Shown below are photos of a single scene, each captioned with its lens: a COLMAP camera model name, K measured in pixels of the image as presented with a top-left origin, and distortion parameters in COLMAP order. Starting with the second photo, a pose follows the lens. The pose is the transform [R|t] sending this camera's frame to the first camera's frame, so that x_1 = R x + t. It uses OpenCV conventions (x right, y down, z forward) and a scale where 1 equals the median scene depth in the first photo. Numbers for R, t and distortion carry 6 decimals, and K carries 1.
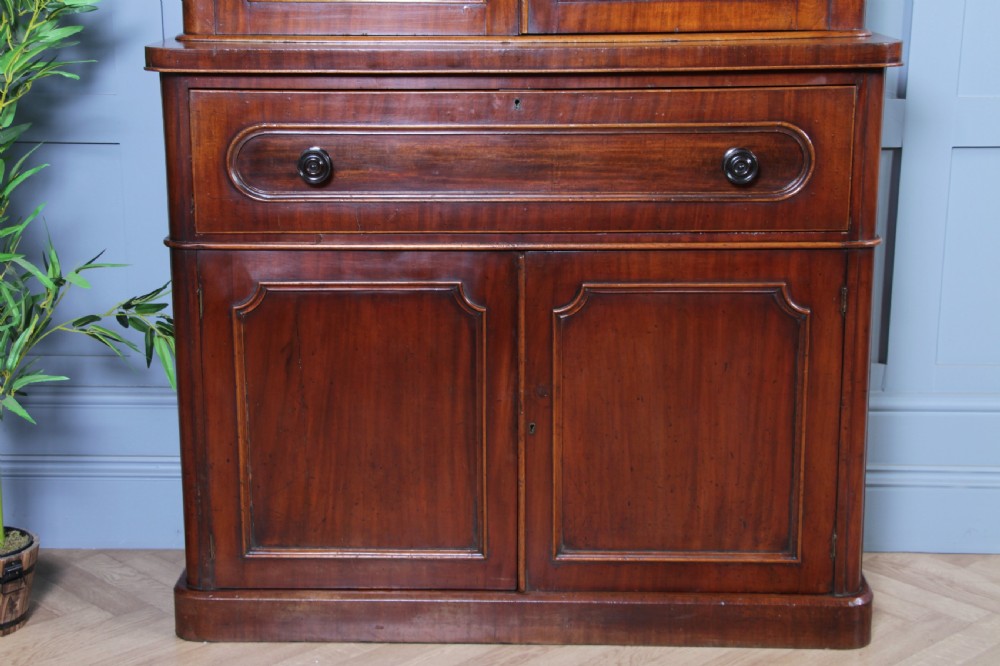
lens RADIAL K [[1708.6, 0, 476.2], [0, 1708.6, 340.5], [0, 0, 1]] dist [0.136581, 0.000000]
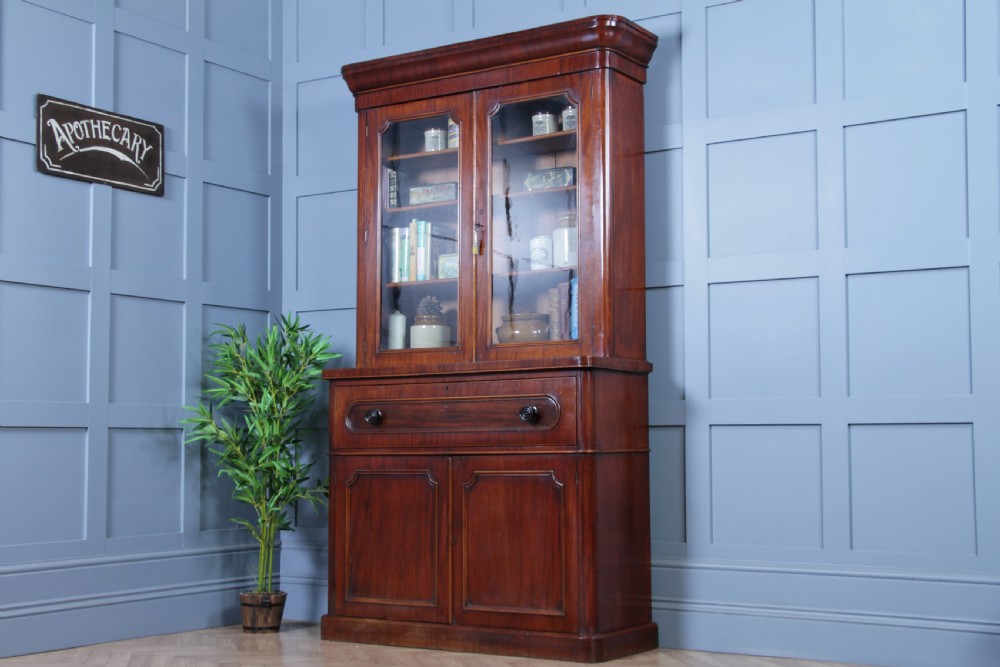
lens RADIAL K [[1388.7, 0, 507.3], [0, 1388.7, 338.2], [0, 0, 1]] dist [0.069561, 0.000000]
pose [[0.857430, -0.039846, -0.513056, 0.984131], [-0.122830, 0.952333, -0.279238, 0.285308], [0.499727, 0.302446, 0.811664, -0.439749]]
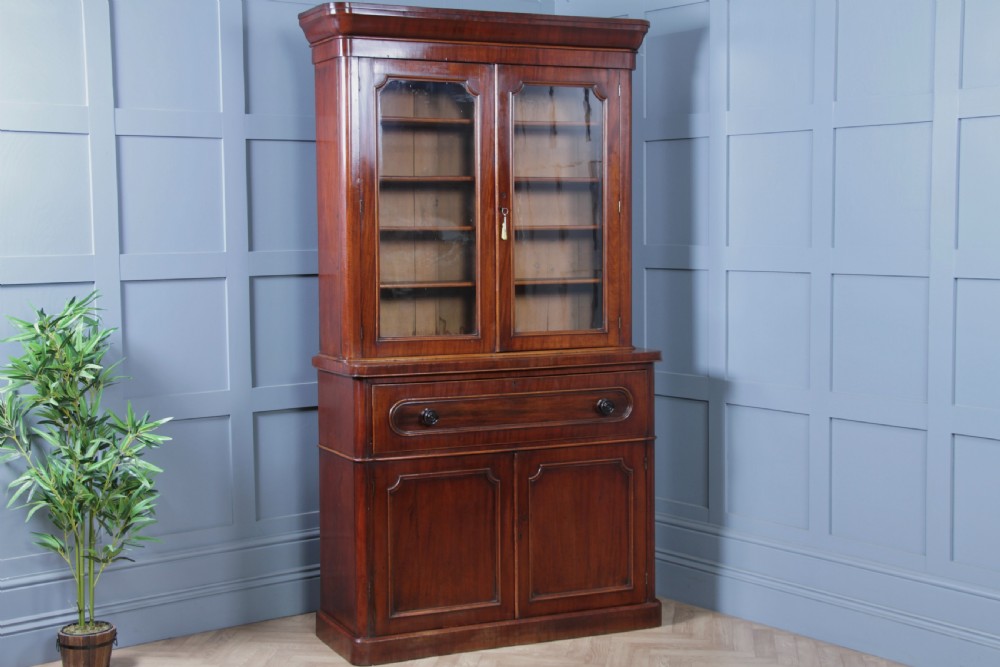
lens RADIAL K [[1521.8, 0, 507.7], [0, 1521.8, 333.2], [0, 0, 1]] dist [0.119474, 0.000000]
pose [[0.890331, -0.031038, 0.454254, -0.826966], [0.108917, 0.983227, -0.146293, 0.078288], [-0.442094, 0.179725, 0.878778, -0.684503]]
